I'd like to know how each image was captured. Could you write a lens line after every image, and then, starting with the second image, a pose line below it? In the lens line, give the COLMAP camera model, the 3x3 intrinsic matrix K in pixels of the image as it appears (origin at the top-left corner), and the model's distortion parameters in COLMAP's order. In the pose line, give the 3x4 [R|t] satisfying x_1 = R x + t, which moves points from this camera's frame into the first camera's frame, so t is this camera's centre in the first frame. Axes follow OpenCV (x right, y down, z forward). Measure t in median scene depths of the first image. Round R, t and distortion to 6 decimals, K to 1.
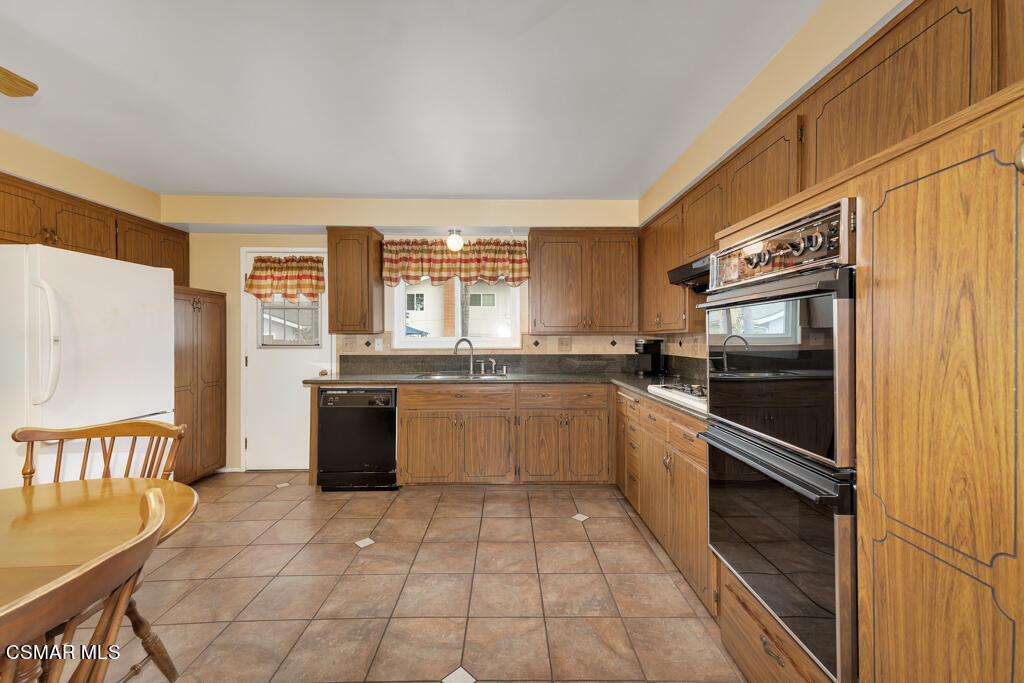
lens RADIAL K [[410.4, 0, 512.2], [0, 410.4, 339.0], [0, 0, 1]] dist [0.002904, -0.000016]
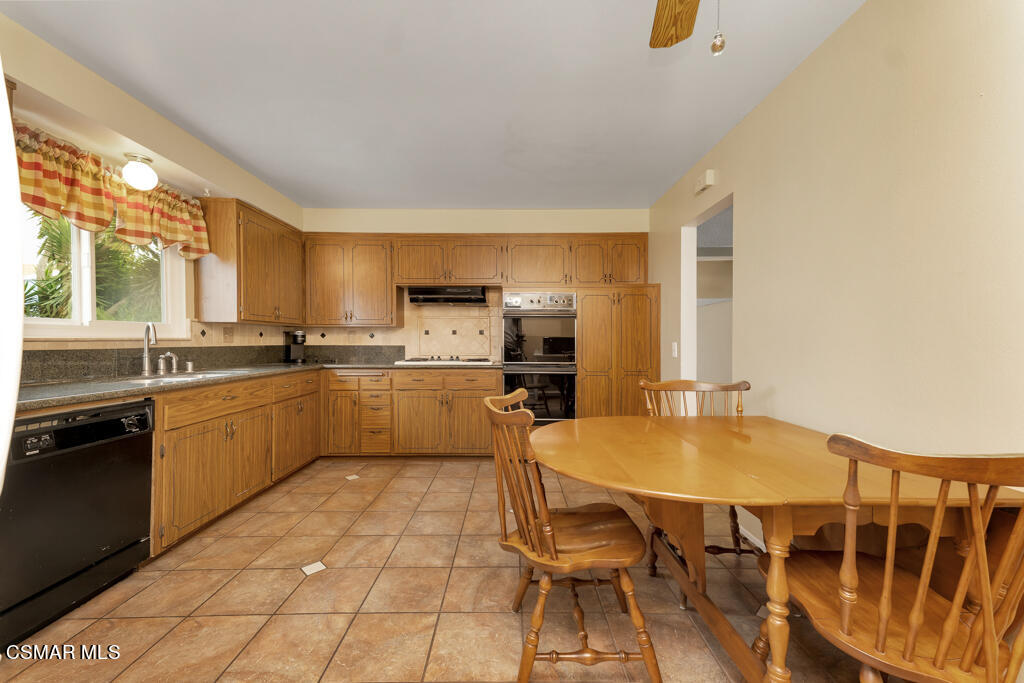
lens RADIAL K [[410.4, 0, 512.8], [0, 410.4, 343.1], [0, 0, 1]] dist [0.002904, -0.000016]
pose [[0.010586, -0.003874, 0.999936, -0.787354], [-0.002639, 0.999989, 0.003902, 0.026924], [-0.999940, -0.002680, 0.010575, 0.398420]]
